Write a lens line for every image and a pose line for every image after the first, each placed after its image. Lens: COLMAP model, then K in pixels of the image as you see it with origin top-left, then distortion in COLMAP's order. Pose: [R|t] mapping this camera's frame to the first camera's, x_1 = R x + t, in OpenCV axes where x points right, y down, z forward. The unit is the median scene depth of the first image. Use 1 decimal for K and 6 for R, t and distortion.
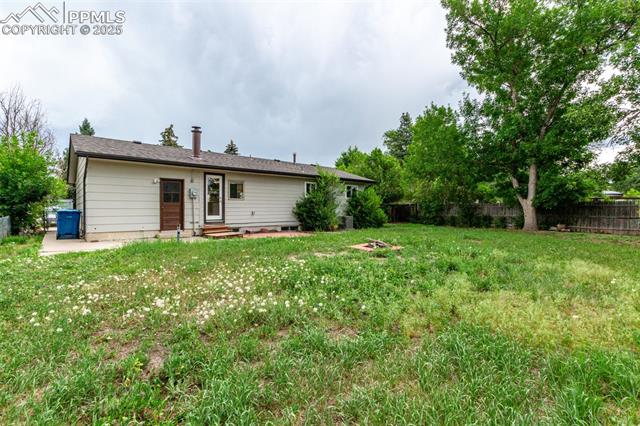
lens RADIAL K [[296.4, 0, 319.6], [0, 296.4, 210.5], [0, 0, 1]] dist [0.009555, -0.002719]
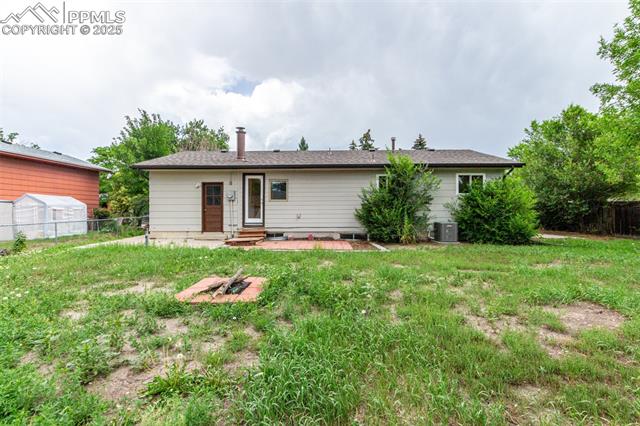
lens RADIAL K [[296.4, 0, 318.6], [0, 296.4, 209.4], [0, 0, 1]] dist [0.009555, -0.002719]
pose [[0.731593, 0.000408, -0.681741, 0.424701], [-0.000125, 1.000000, 0.000464, -0.011691], [0.681741, -0.000254, 0.731593, 0.444406]]
